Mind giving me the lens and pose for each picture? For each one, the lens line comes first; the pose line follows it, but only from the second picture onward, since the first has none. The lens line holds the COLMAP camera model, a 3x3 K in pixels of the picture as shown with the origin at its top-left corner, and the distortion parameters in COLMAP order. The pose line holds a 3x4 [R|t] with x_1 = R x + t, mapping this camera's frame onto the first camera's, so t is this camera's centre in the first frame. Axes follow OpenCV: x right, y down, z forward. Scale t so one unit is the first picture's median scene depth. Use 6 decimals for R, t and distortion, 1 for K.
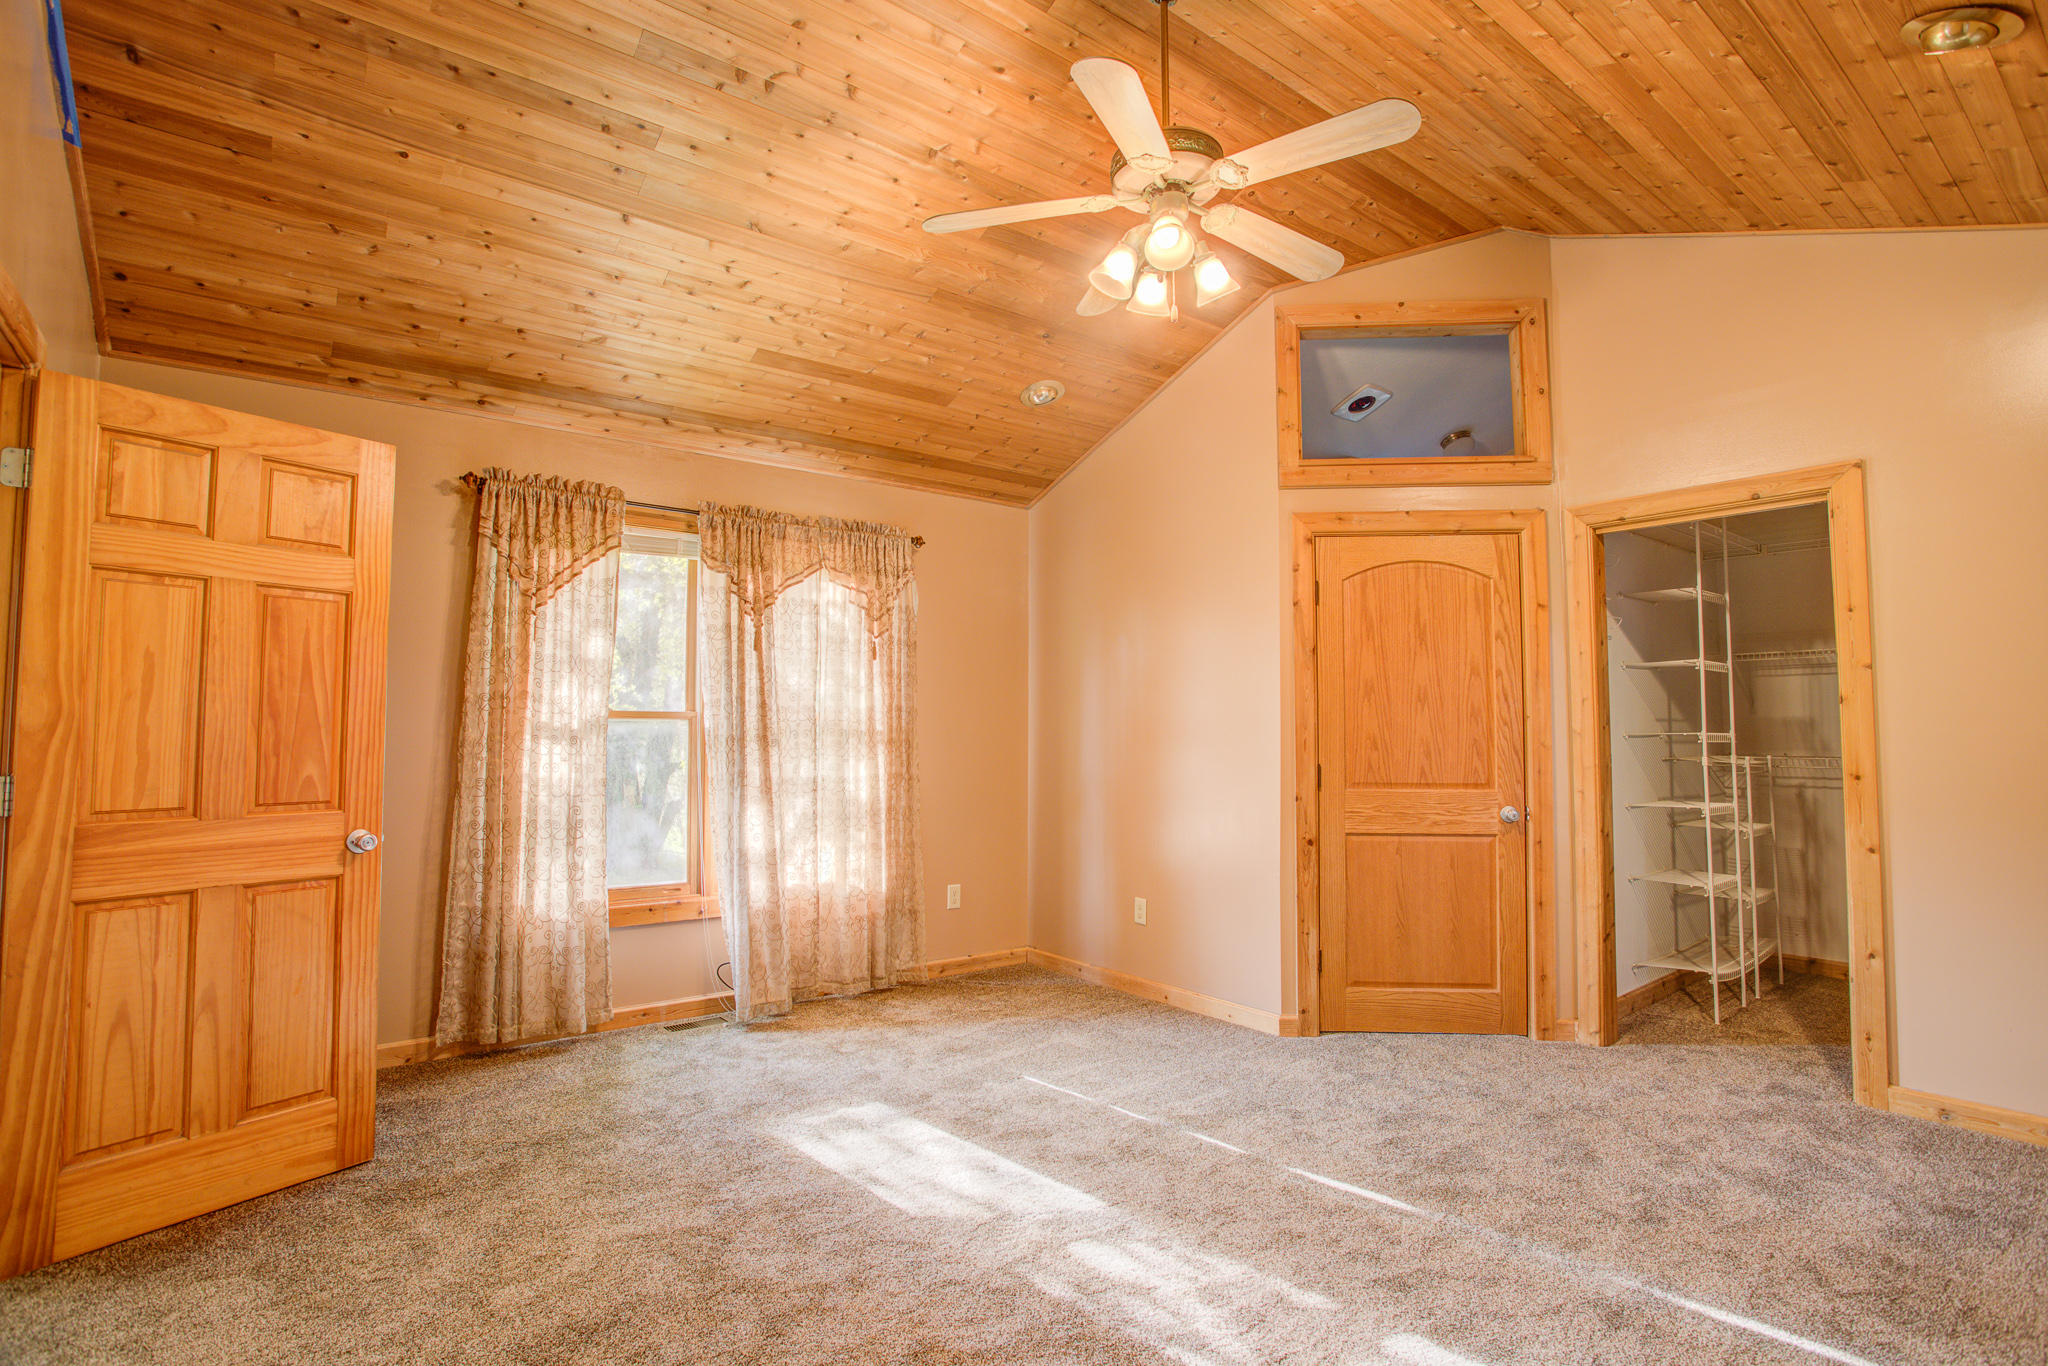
lens RADIAL K [[992.6, 0, 1042.5], [0, 992.6, 682.4], [0, 0, 1]] dist [-0.078248, 0.028588]
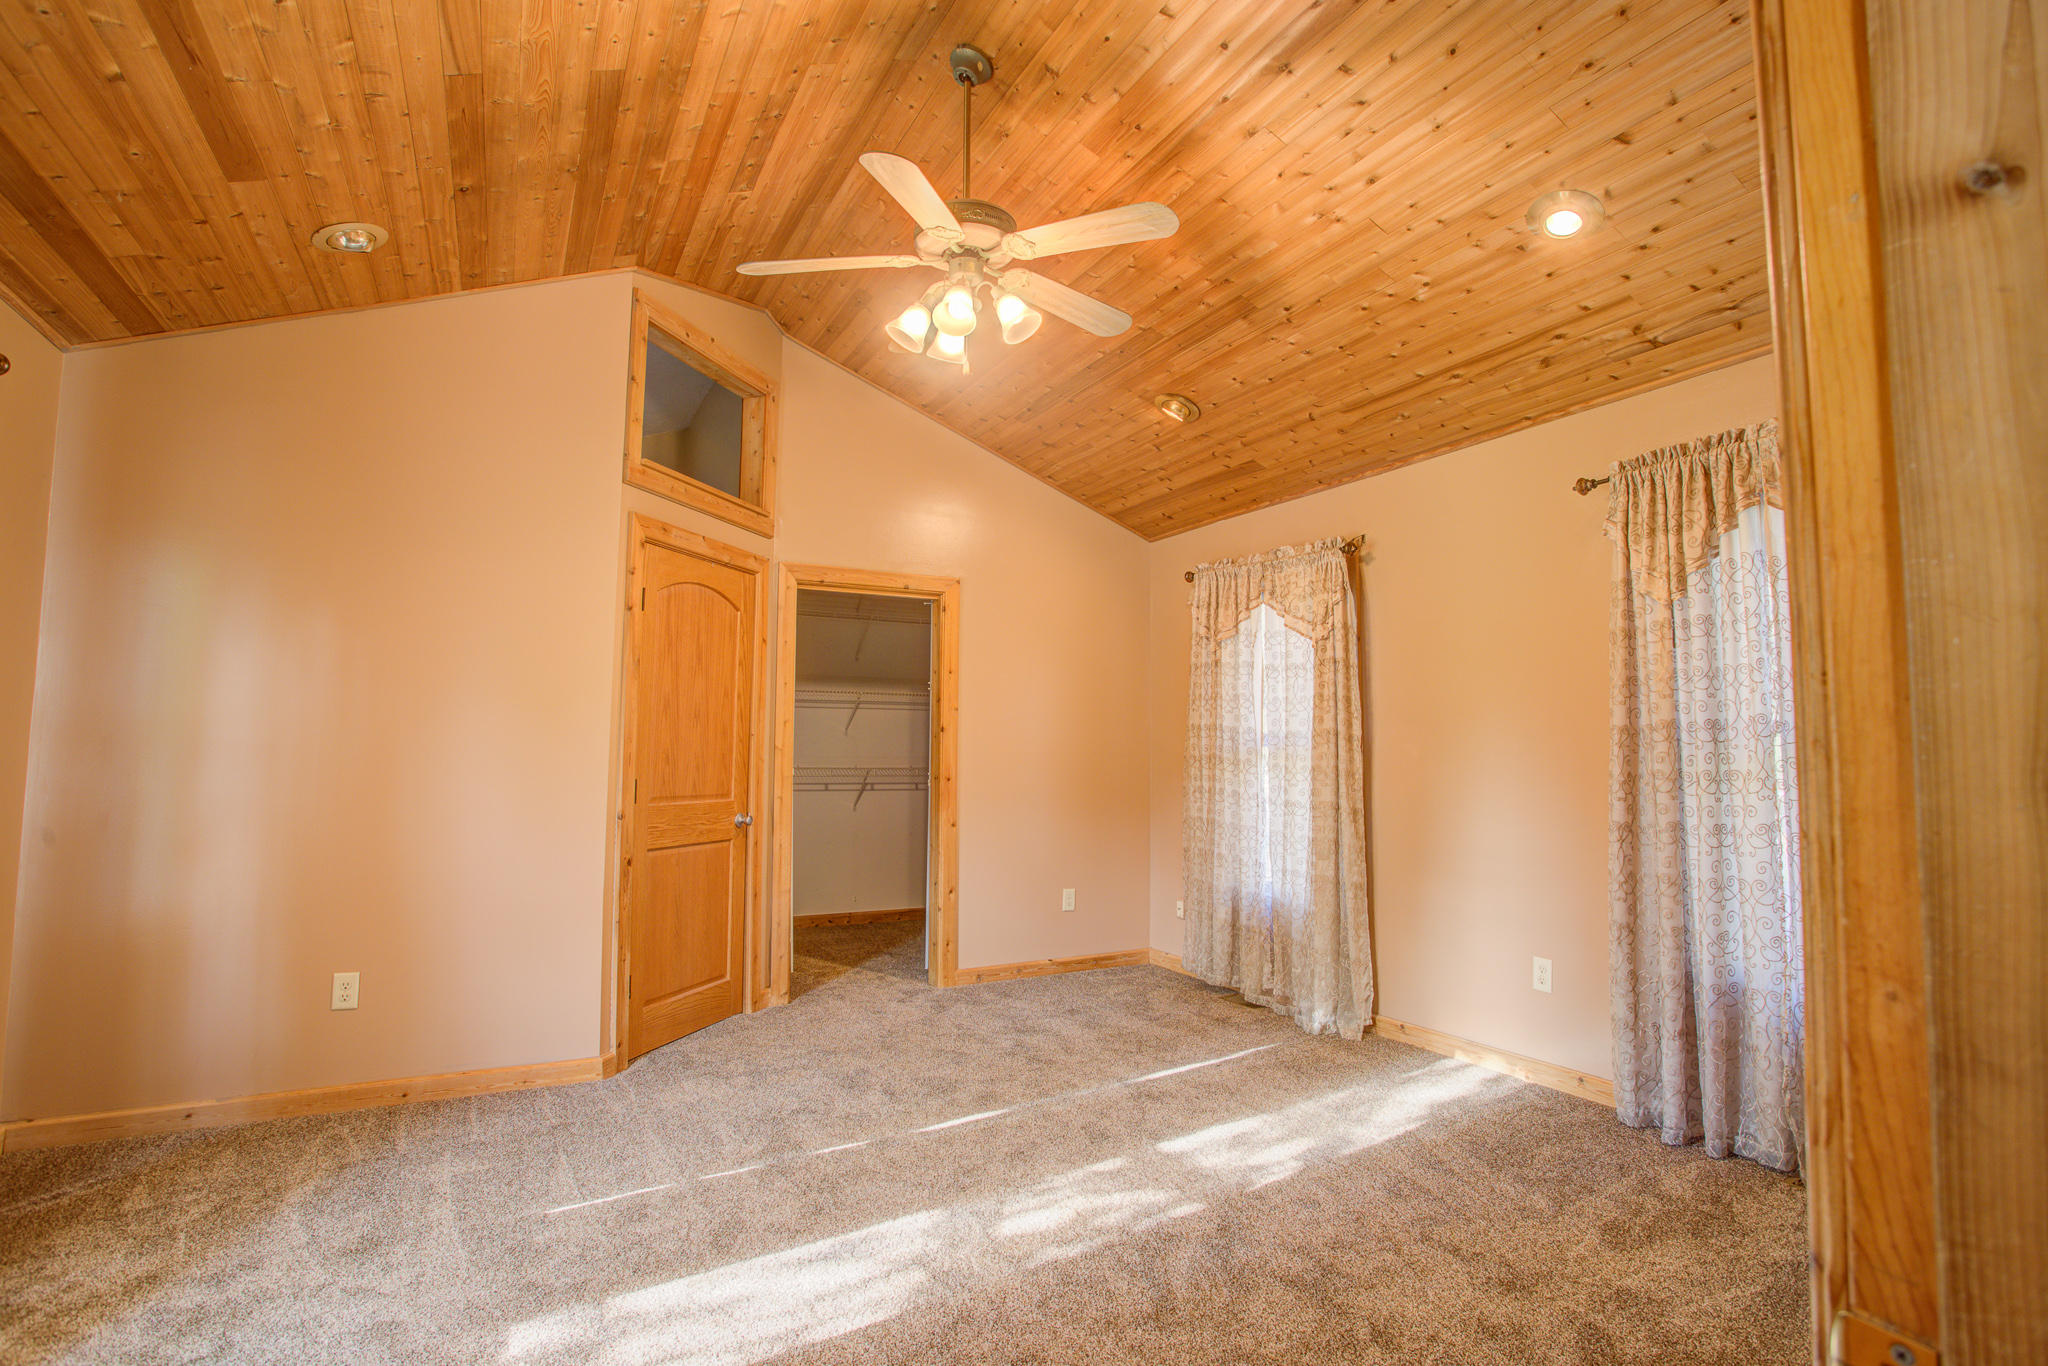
lens RADIAL K [[992.6, 0, 1042.5], [0, 992.6, 682.4], [0, 0, 1]] dist [-0.078248, 0.028588]
pose [[0.170260, 0.069385, 0.982953, -0.720328], [-0.057431, 0.996521, -0.060394, 0.029592], [-0.983724, -0.046169, 0.173652, 0.553602]]
